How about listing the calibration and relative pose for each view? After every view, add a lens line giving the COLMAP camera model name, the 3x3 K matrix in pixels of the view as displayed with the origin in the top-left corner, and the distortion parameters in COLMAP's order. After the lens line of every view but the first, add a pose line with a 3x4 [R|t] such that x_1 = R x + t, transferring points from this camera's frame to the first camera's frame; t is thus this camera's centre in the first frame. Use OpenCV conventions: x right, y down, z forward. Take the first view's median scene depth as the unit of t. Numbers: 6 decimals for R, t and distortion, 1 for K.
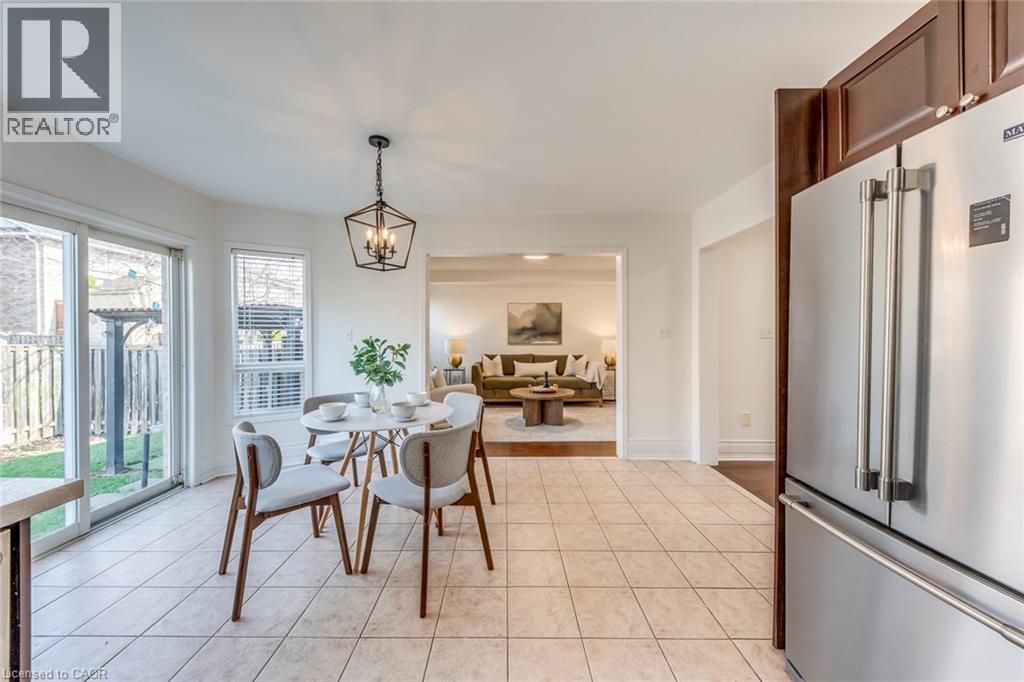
lens RADIAL K [[379.7, 0, 512.3], [0, 379.7, 335.5], [0, 0, 1]] dist [0.013813, -0.006820]
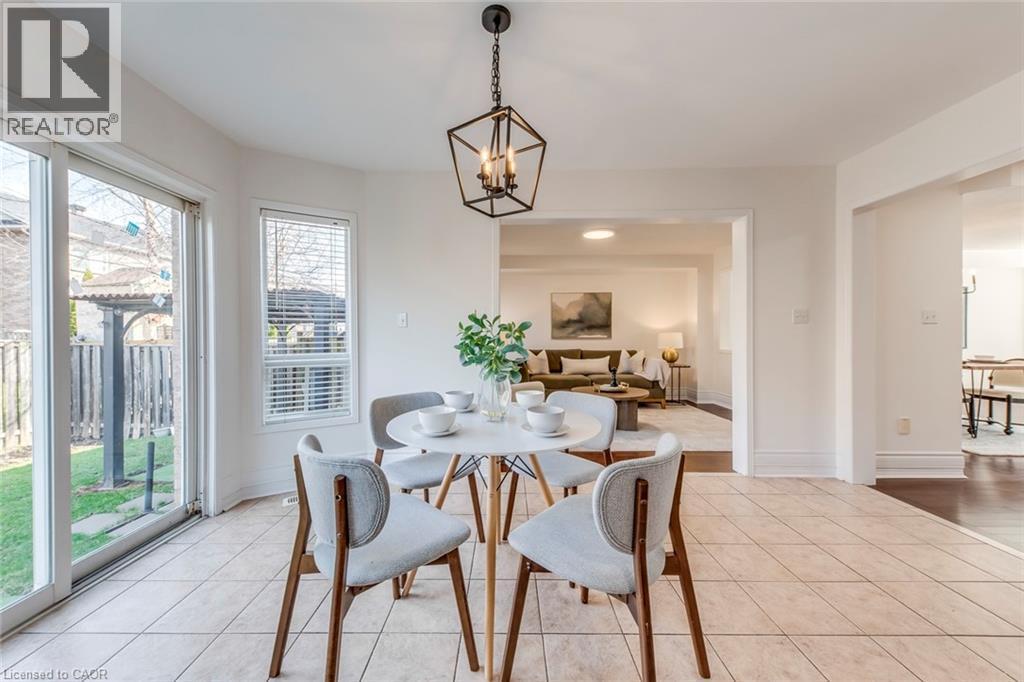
lens RADIAL K [[370.8, 0, 505.0], [0, 370.8, 337.1], [0, 0, 1]] dist [0.018694, -0.006431]
pose [[0.999994, -0.000985, -0.003291, -0.132690], [0.000987, 0.999999, 0.000716, 0.020935], [0.003290, -0.000719, 0.999994, 0.134723]]
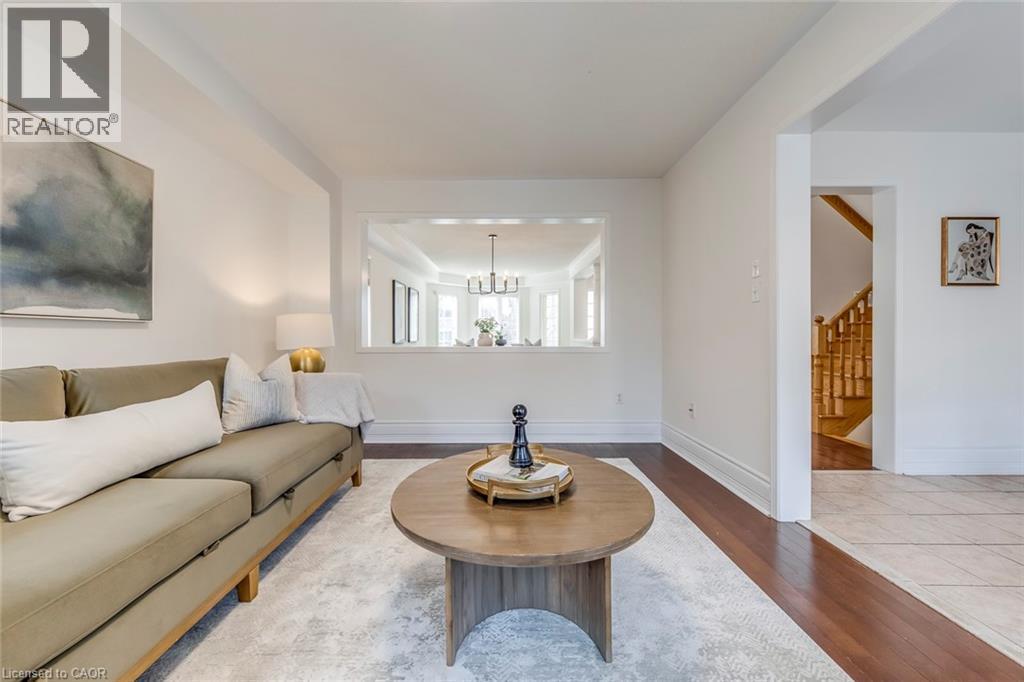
lens RADIAL K [[370.8, 0, 505.0], [0, 370.8, 337.1], [0, 0, 1]] dist [0.018694, -0.006431]
pose [[-0.015065, -0.004400, 0.999877, -0.159140], [-0.000247, 0.999990, 0.004397, 0.035895], [-0.999886, -0.000181, -0.015066, 0.838616]]
